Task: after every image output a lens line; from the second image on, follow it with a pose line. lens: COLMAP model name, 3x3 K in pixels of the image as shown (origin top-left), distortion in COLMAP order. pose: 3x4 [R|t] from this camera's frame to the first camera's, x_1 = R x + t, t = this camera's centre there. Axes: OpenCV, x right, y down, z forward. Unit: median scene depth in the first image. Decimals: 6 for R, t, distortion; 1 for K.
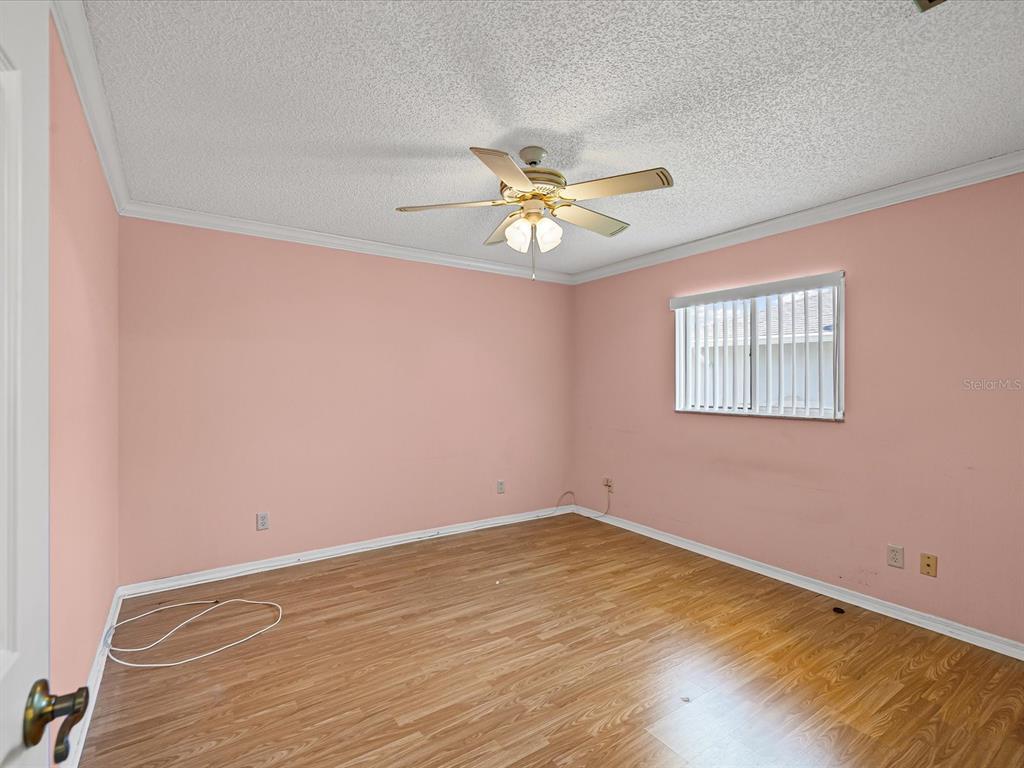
lens RADIAL K [[493.9, 0, 507.5], [0, 493.9, 385.0], [0, 0, 1]] dist [0.002007, 0.000882]
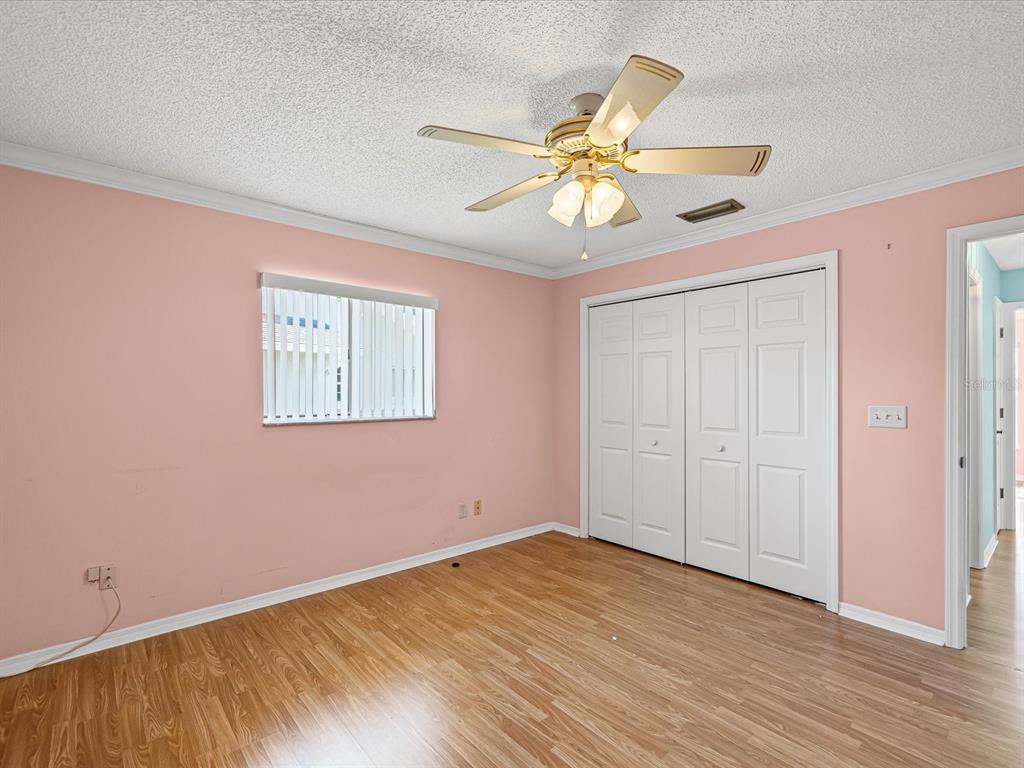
lens RADIAL K [[493.9, 0, 507.5], [0, 493.9, 385.0], [0, 0, 1]] dist [0.002007, 0.000882]
pose [[-0.129222, 0.005612, 0.991600, -0.528503], [-0.000166, 0.999984, -0.005681, -0.002731], [-0.991616, -0.000899, -0.129219, 0.880436]]
